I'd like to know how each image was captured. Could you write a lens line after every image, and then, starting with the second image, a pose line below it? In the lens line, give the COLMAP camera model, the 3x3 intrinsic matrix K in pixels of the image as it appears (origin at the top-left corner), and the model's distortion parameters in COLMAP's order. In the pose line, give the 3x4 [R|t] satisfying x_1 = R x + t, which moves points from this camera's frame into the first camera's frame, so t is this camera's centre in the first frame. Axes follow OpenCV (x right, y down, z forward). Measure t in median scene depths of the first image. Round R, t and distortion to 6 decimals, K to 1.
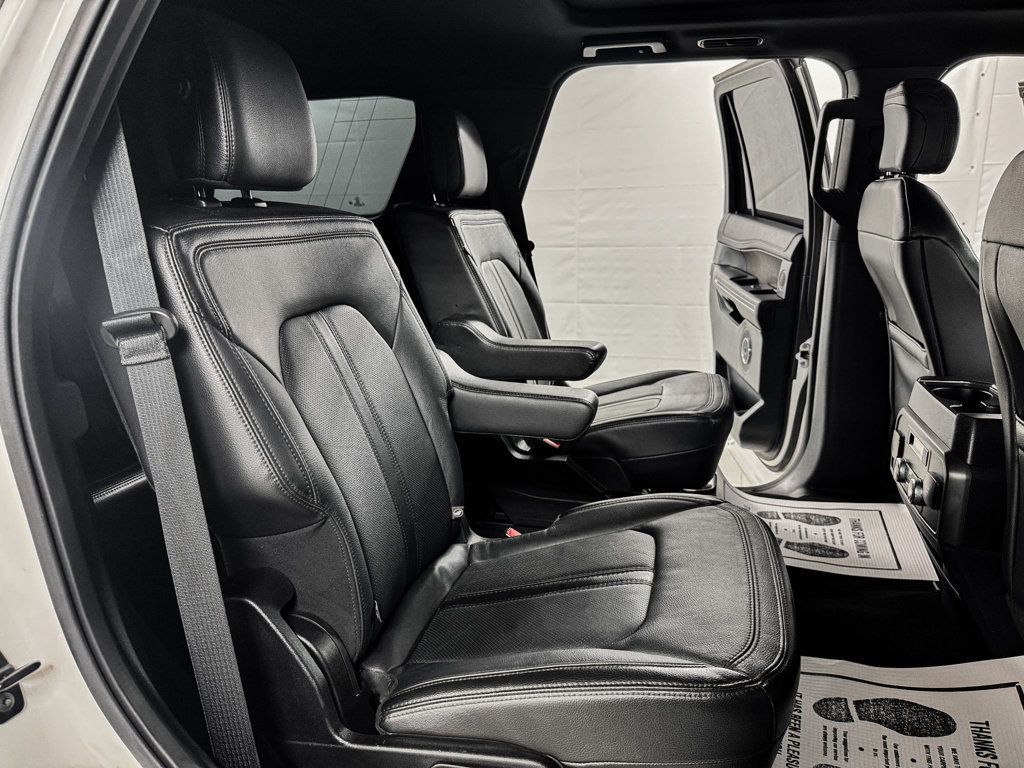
lens RADIAL K [[734.1, 0, 515.6], [0, 734.1, 384.6], [0, 0, 1]] dist [0.007280, -0.007226]
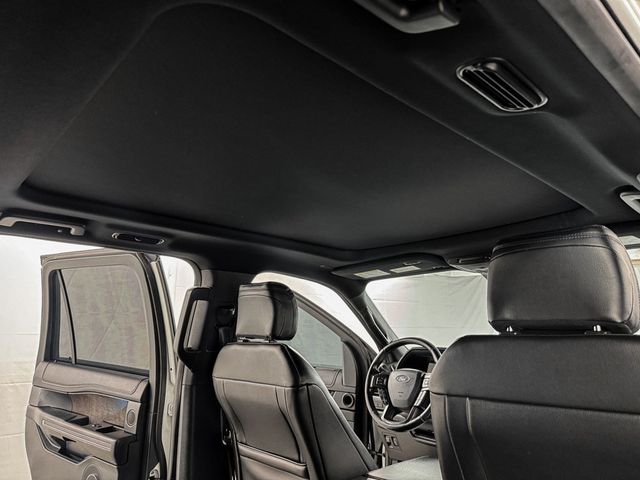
lens RADIAL K [[458.8, 0, 322.2], [0, 458.8, 240.4], [0, 0, 1]] dist [0.007280, -0.007226]
pose [[0.540055, 0.177624, 0.822673, -0.157433], [0.203587, 0.920876, -0.332475, -0.097396], [-0.816635, 0.347040, 0.461161, 0.280143]]
